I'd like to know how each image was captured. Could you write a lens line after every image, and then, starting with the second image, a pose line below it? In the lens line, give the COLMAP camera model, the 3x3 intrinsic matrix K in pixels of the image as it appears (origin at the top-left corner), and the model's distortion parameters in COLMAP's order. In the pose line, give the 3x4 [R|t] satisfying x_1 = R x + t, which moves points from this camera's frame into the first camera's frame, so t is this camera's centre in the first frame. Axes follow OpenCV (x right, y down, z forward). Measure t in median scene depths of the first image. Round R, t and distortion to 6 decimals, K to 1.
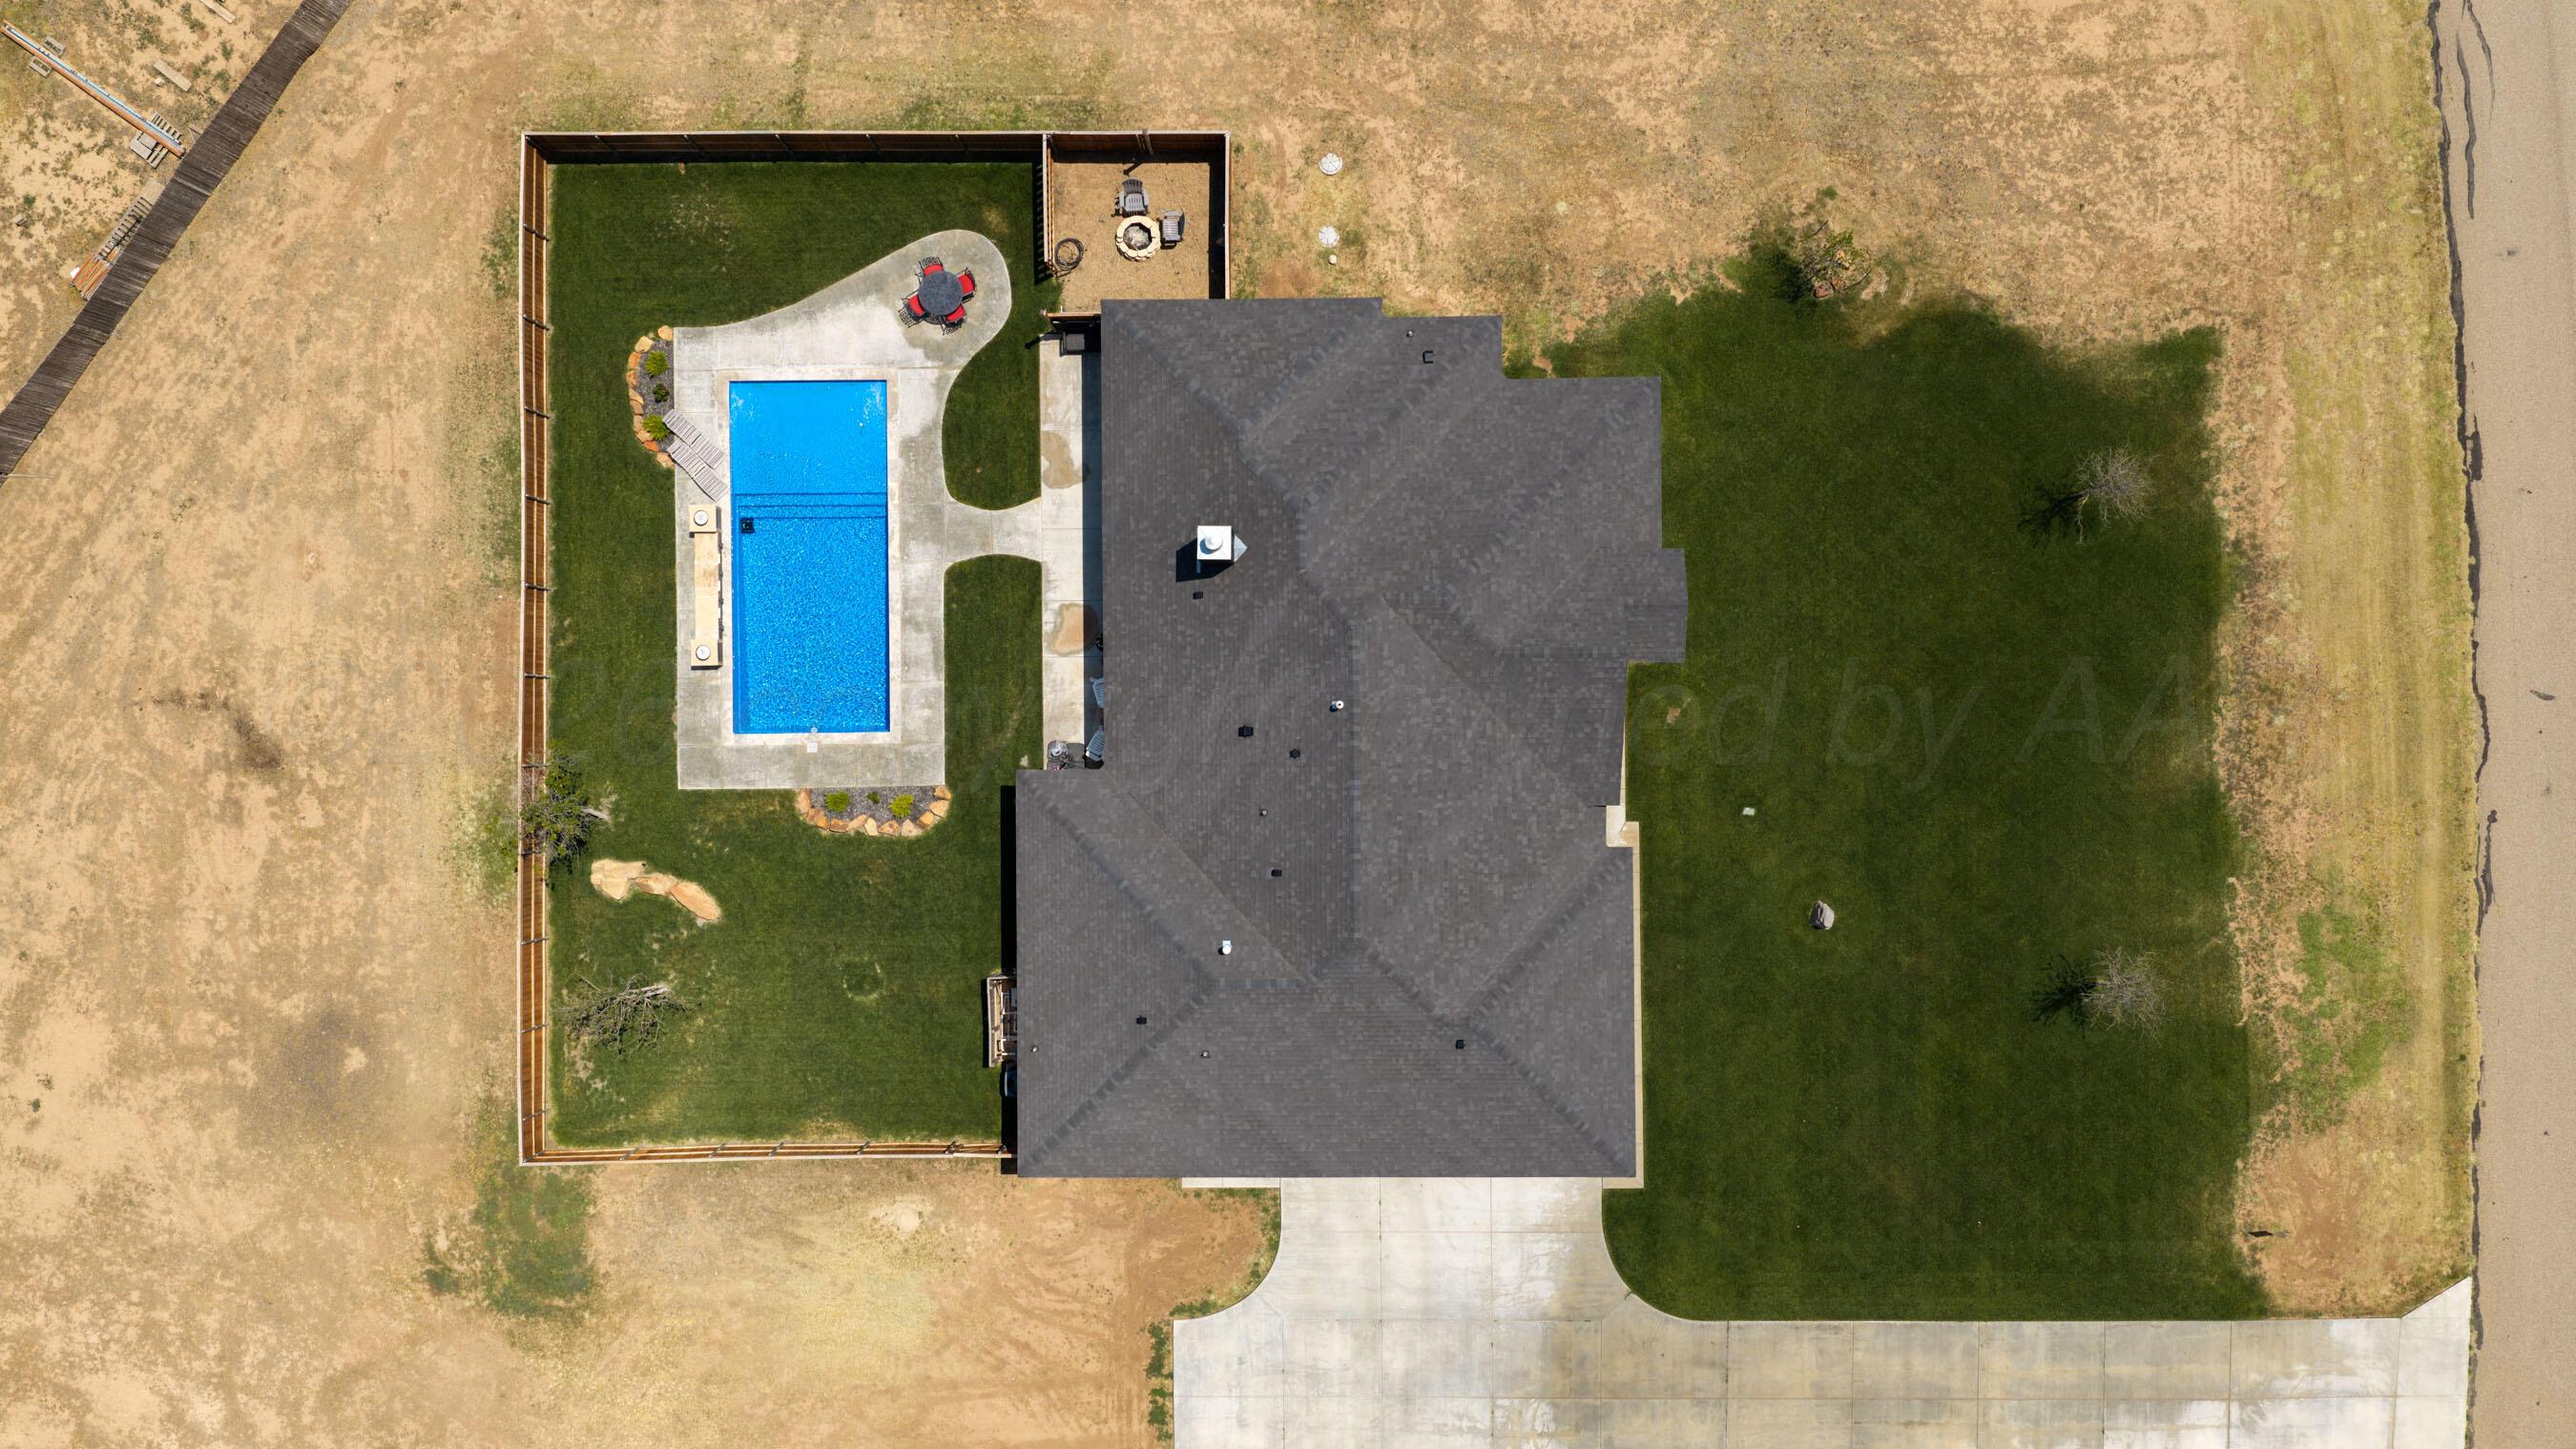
lens RADIAL K [[2140.9, 0, 1290.6], [0, 2140.9, 734.6], [0, 0, 1]] dist [0.019981, -0.046098]
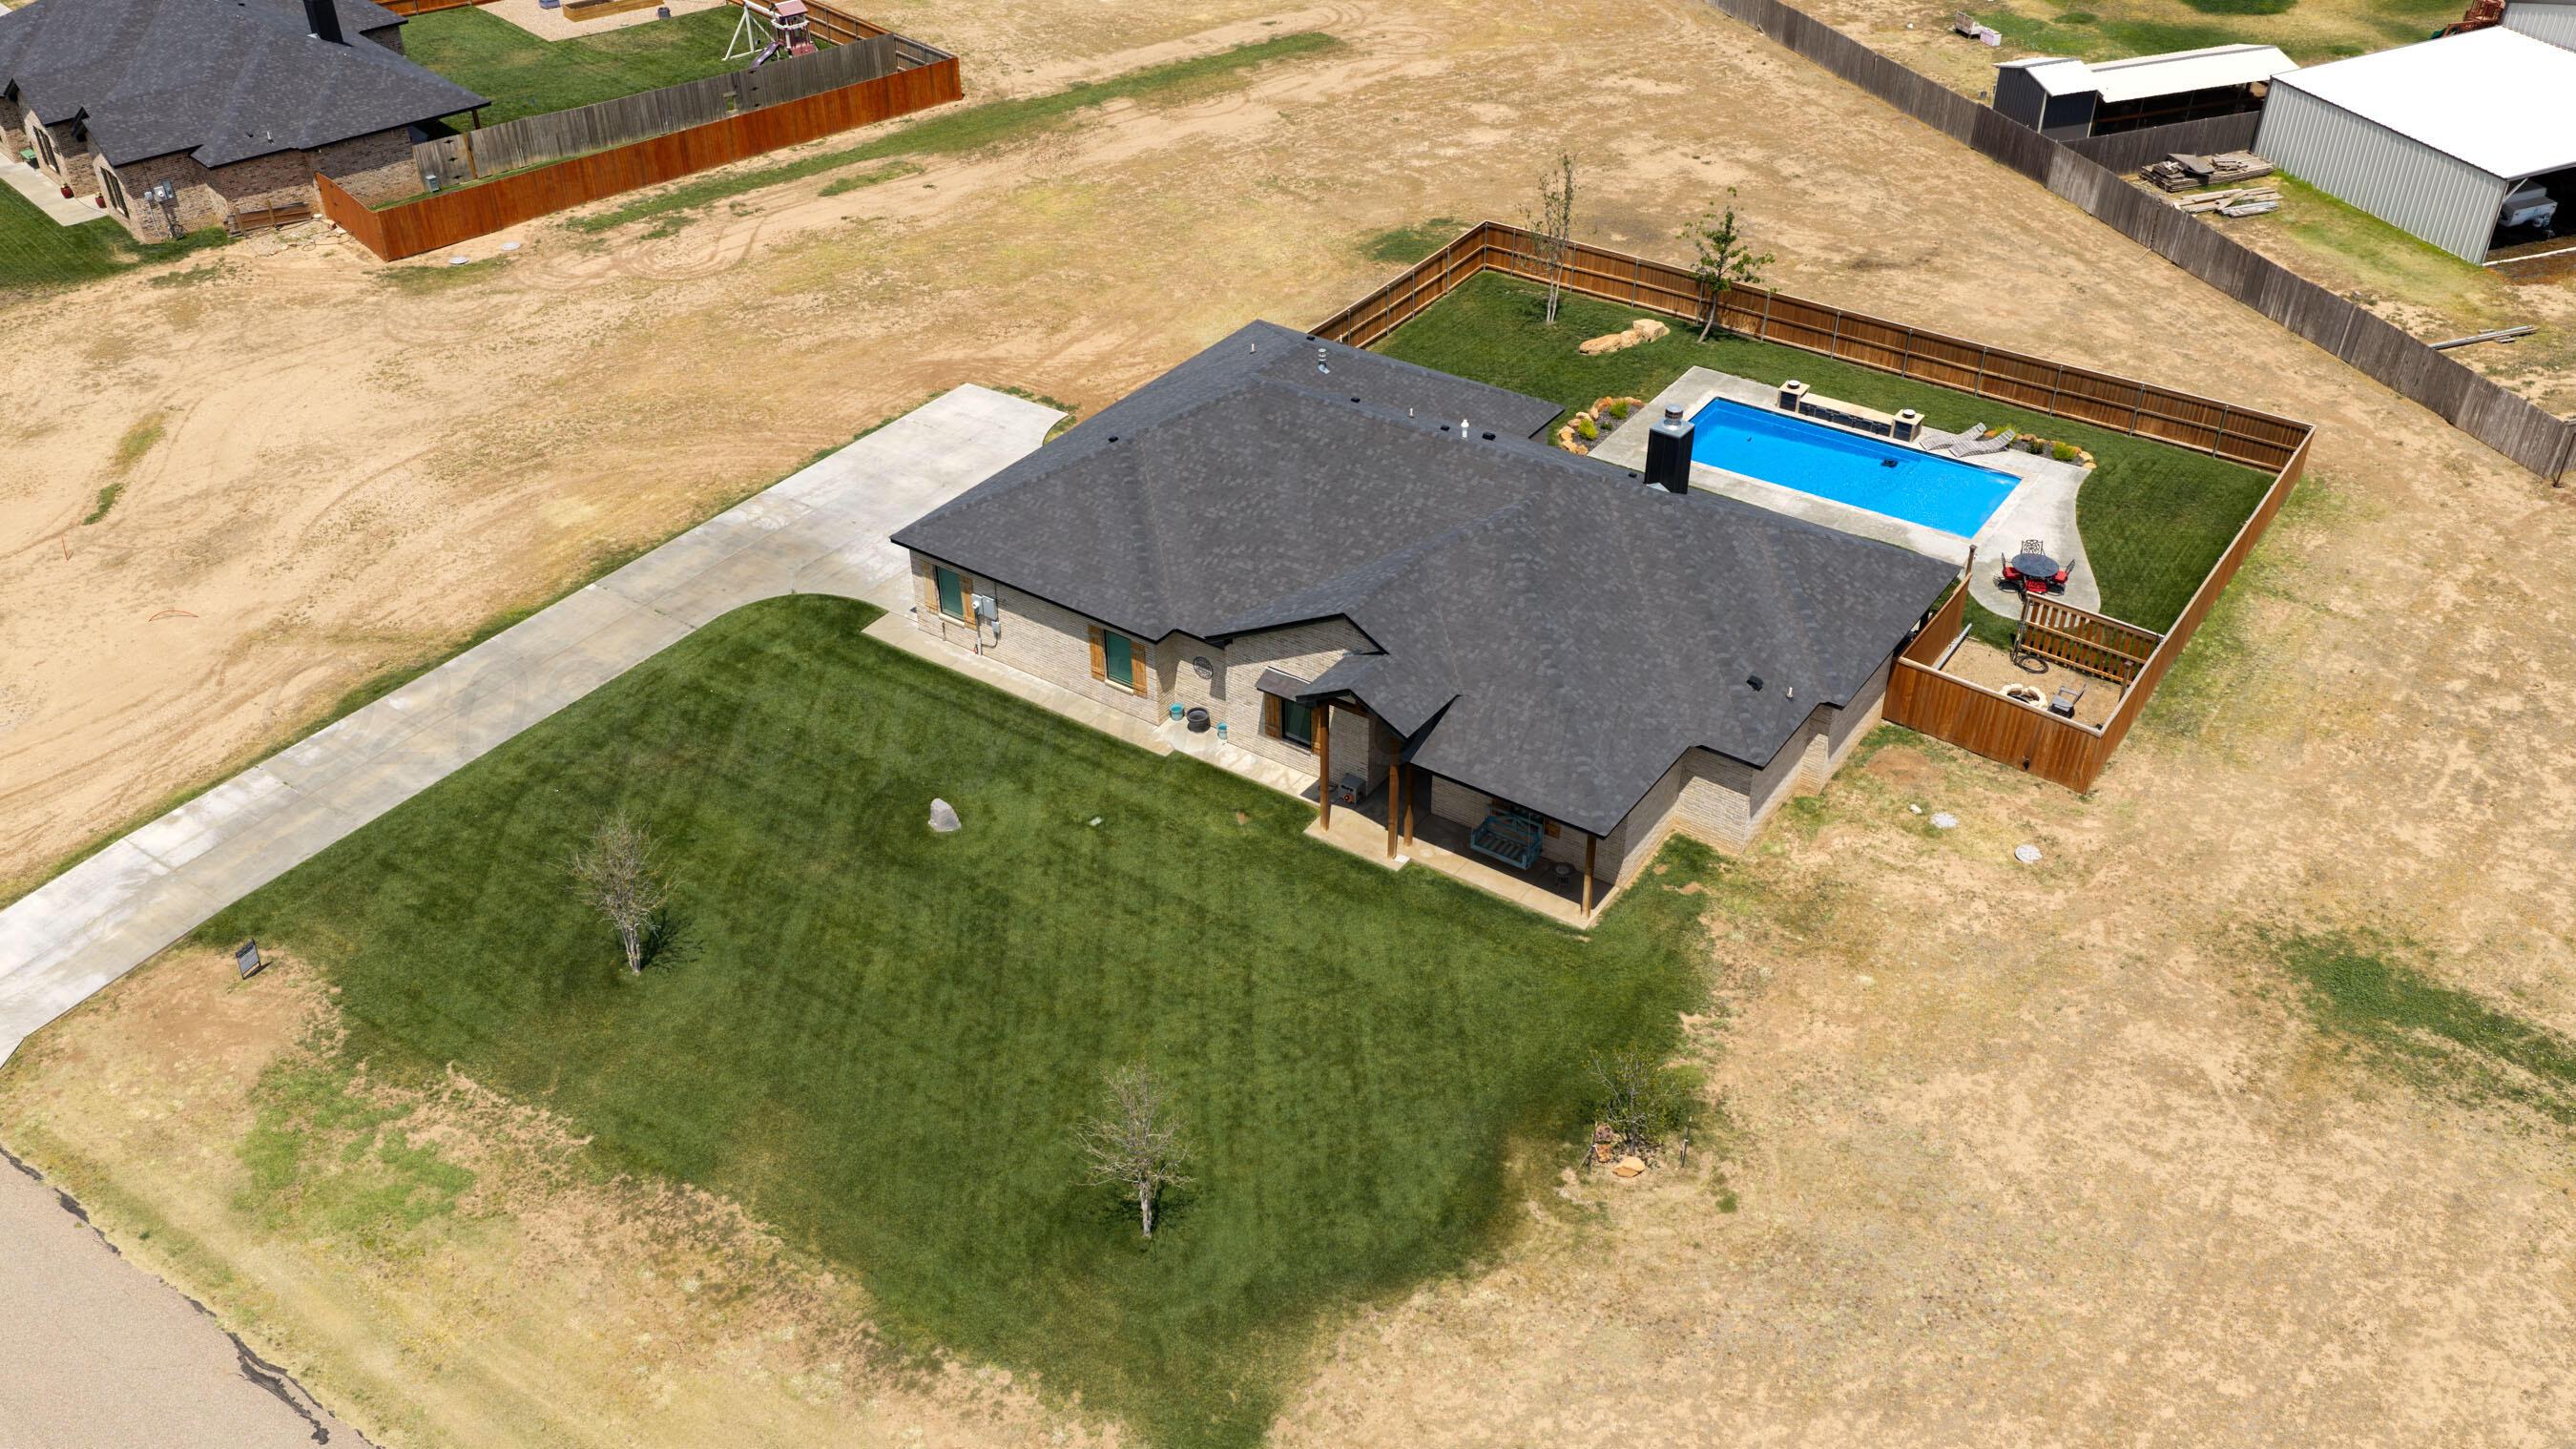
lens RADIAL K [[2128.7, 0, 1290.2], [0, 2128.7, 736.6], [0, 0, 1]] dist [0.027752, -0.060380]
pose [[-0.574476, 0.490707, -0.655121, 0.698849], [-0.818277, -0.324755, 0.474296, -0.410672], [0.019987, 0.808542, 0.588098, 0.481333]]
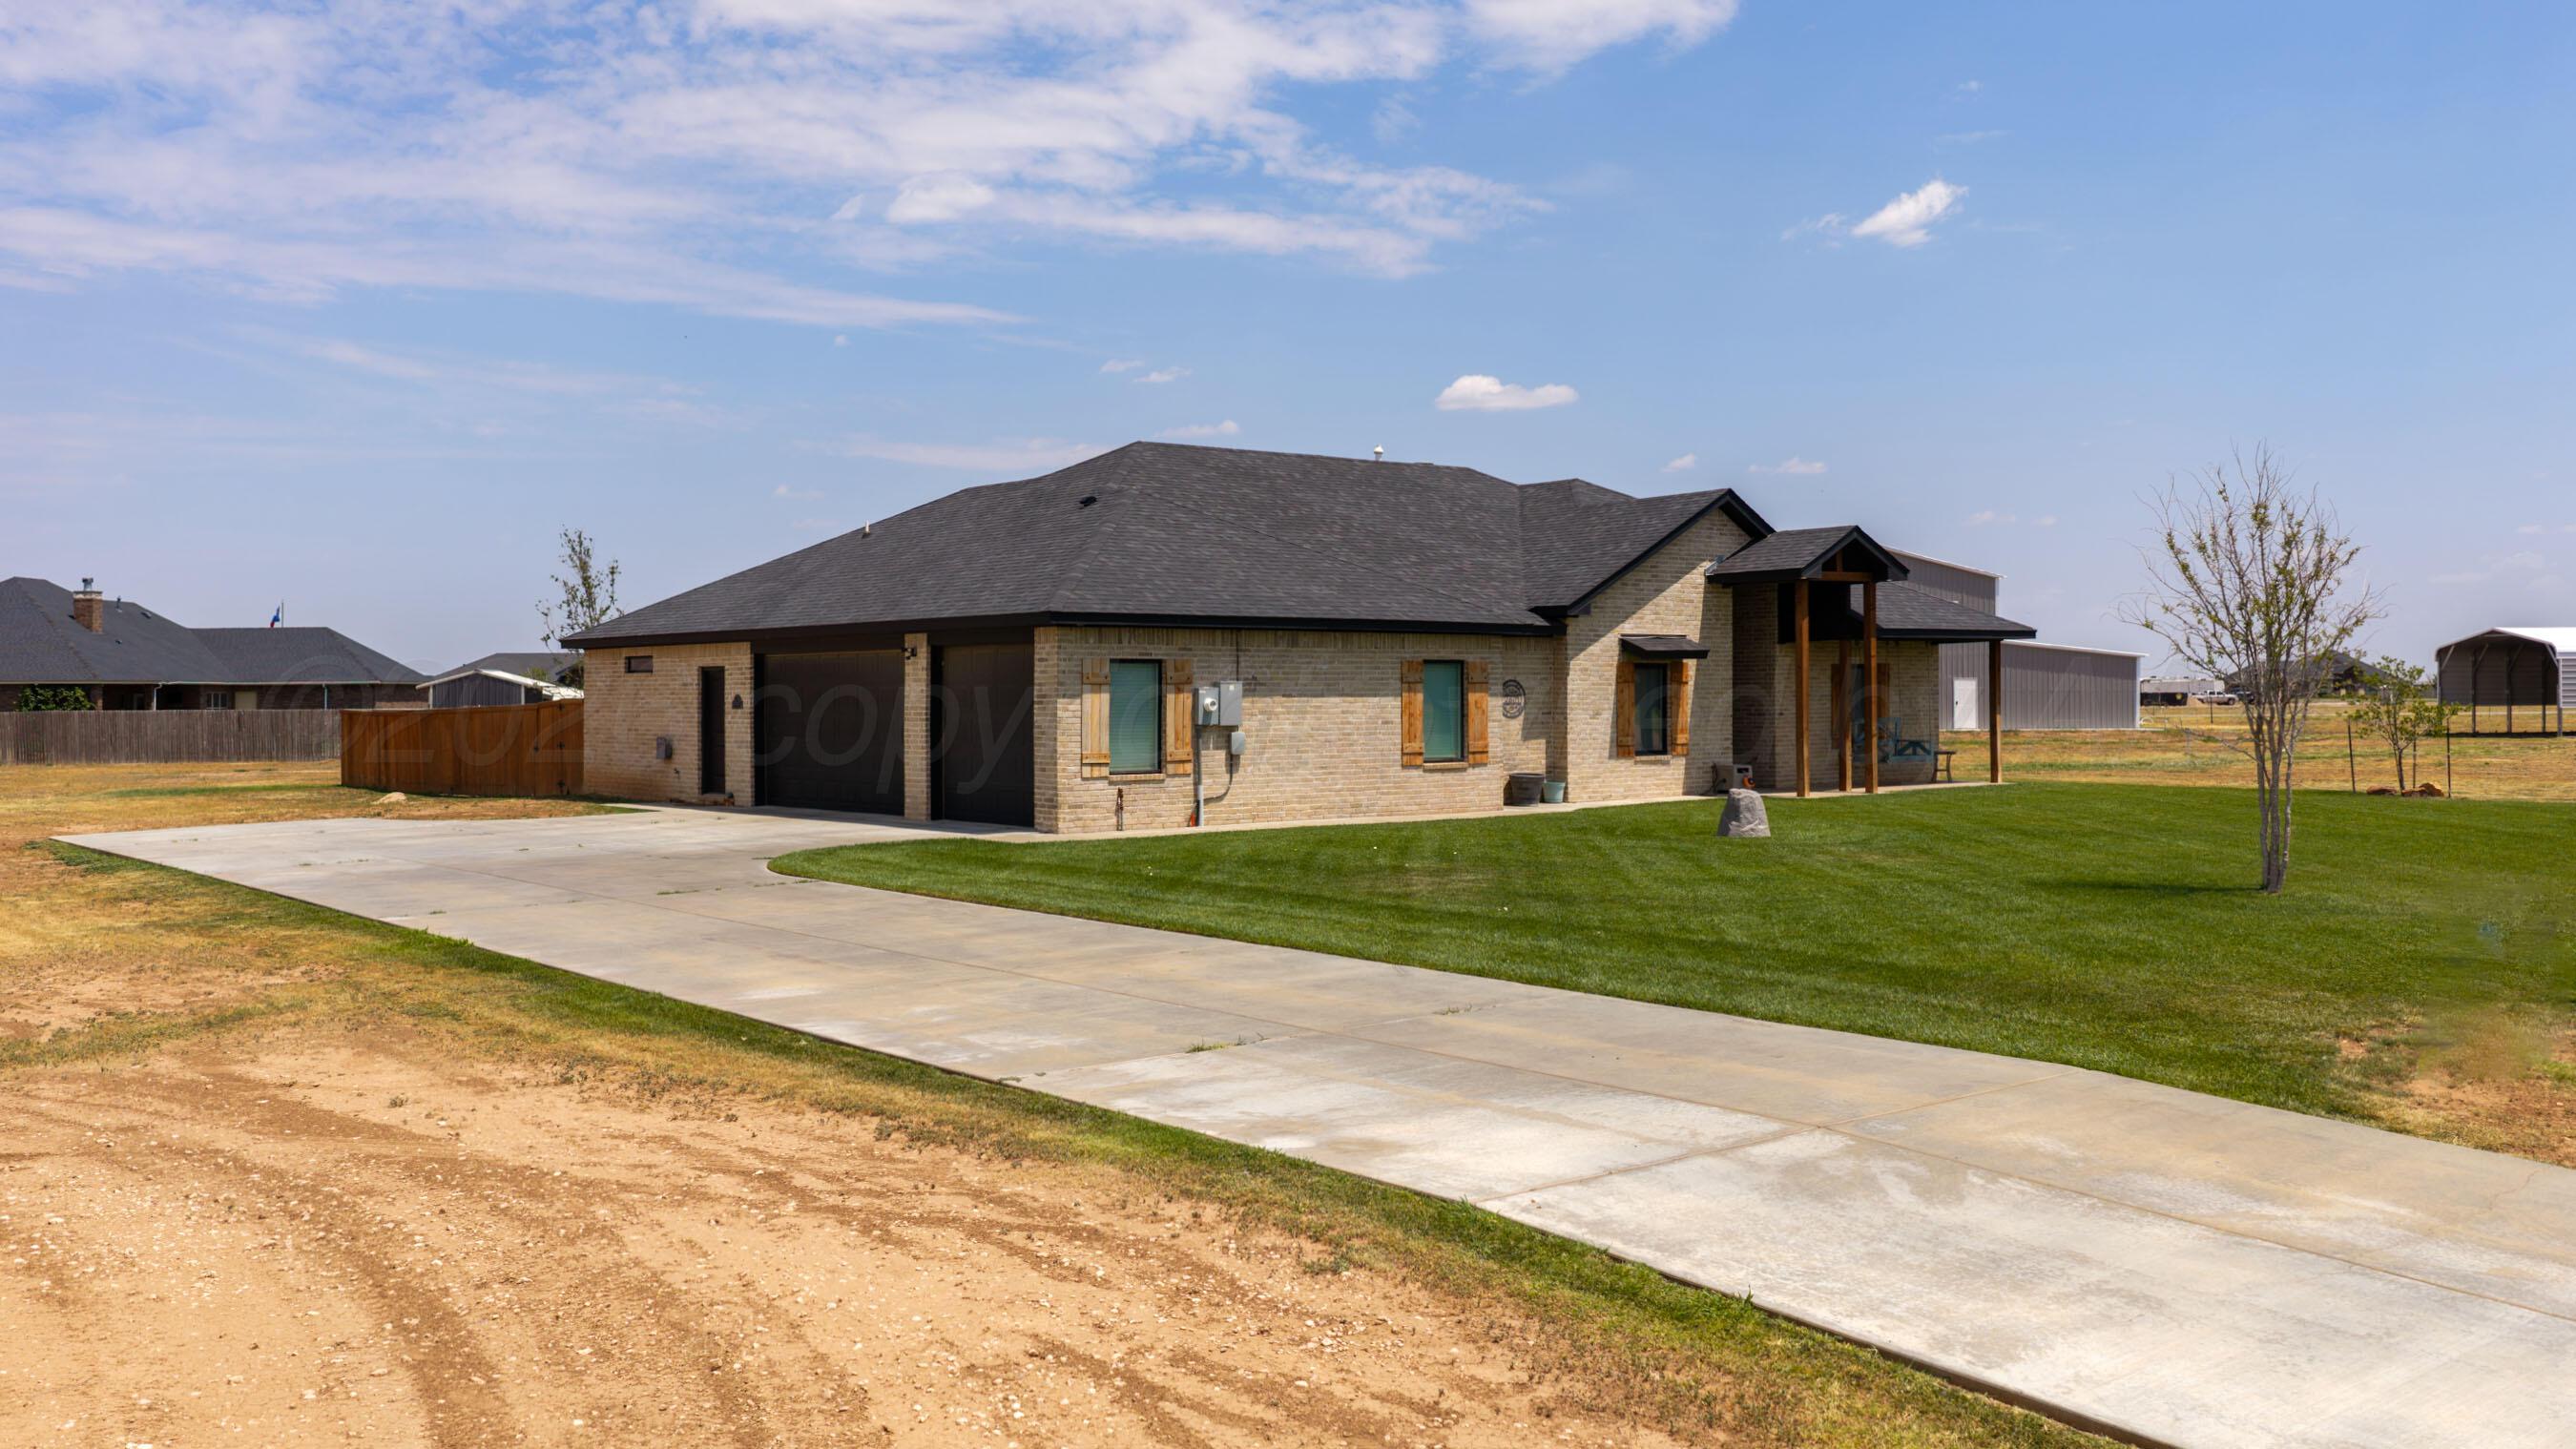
lens RADIAL K [[2128.7, 0, 1307.0], [0, 2128.7, 722.9], [0, 0, 1]] dist [0.027752, -0.060380]
pose [[0.637129, 0.024538, -0.770367, 0.531231], [-0.770745, 0.014629, -0.636976, 0.438321], [-0.004361, 0.999592, 0.028233, 0.961360]]
